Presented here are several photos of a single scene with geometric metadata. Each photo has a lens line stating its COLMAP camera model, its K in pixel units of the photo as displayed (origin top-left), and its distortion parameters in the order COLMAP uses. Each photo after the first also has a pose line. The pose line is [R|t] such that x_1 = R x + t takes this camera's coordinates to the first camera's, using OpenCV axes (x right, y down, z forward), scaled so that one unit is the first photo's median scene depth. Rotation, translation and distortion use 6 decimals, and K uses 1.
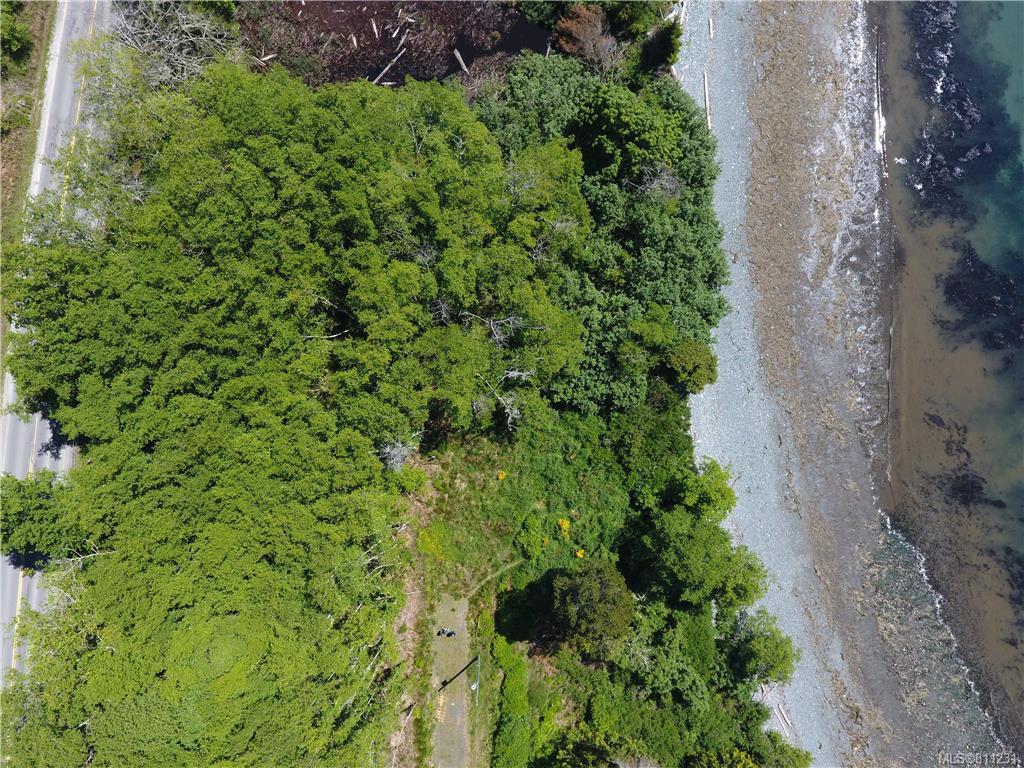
lens RADIAL K [[584.3, 0, 512.5], [0, 584.3, 403.2], [0, 0, 1]] dist [-0.002167, -0.001738]
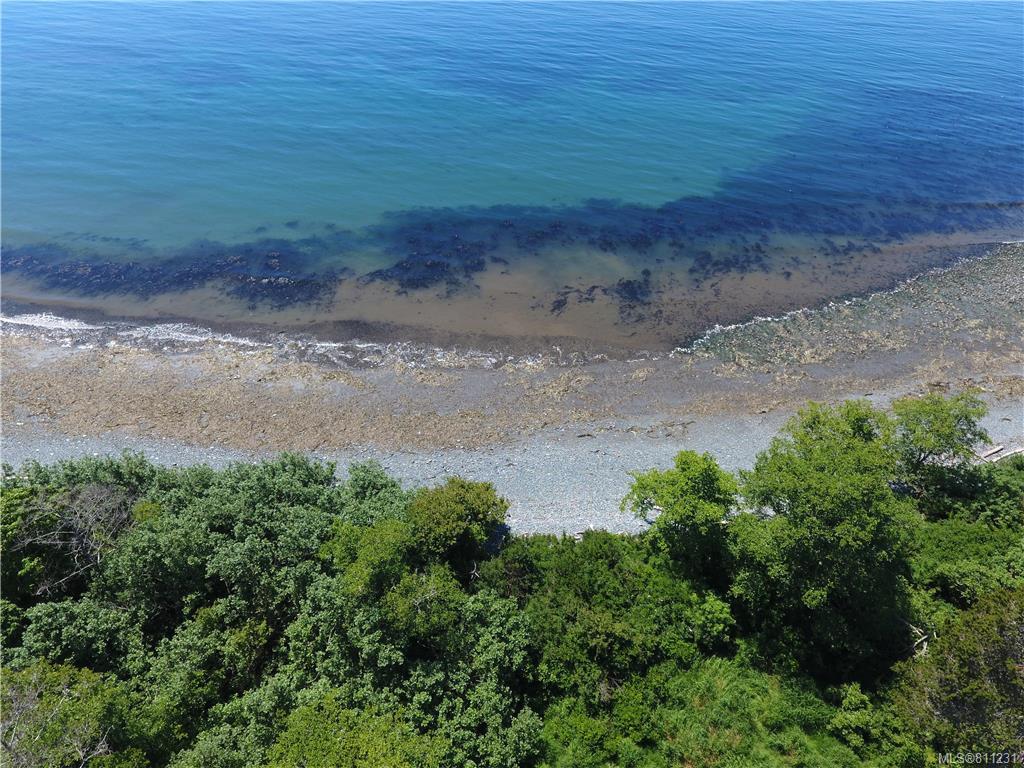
lens RADIAL K [[584.3, 0, 512.5], [0, 584.3, 403.2], [0, 0, 1]] dist [-0.002167, -0.001738]
pose [[0.059471, -0.691363, 0.720056, -0.014471], [0.998133, 0.051238, -0.033243, -0.000630], [-0.013911, 0.720689, 0.693119, 0.525131]]
